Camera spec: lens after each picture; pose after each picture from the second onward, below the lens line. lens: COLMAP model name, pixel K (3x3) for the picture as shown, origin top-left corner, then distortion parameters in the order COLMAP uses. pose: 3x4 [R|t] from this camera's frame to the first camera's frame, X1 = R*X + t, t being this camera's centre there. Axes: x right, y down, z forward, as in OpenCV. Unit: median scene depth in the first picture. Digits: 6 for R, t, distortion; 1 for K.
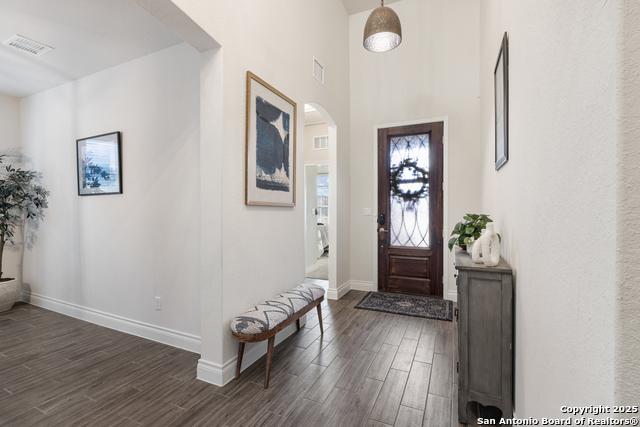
lens RADIAL K [[286.9, 0, 321.1], [0, 286.9, 212.0], [0, 0, 1]] dist [-0.001189, -0.000196]
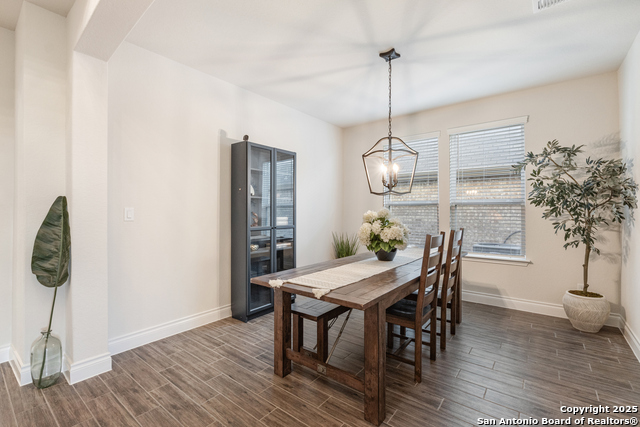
lens RADIAL K [[286.9, 0, 321.3], [0, 286.9, 212.1], [0, 0, 1]] dist [-0.001189, -0.000196]
pose [[-0.222019, -0.001120, -0.975042, -0.106325], [-0.006463, 0.999979, 0.000323, -0.000132], [0.975021, 0.006374, -0.222021, 0.390980]]
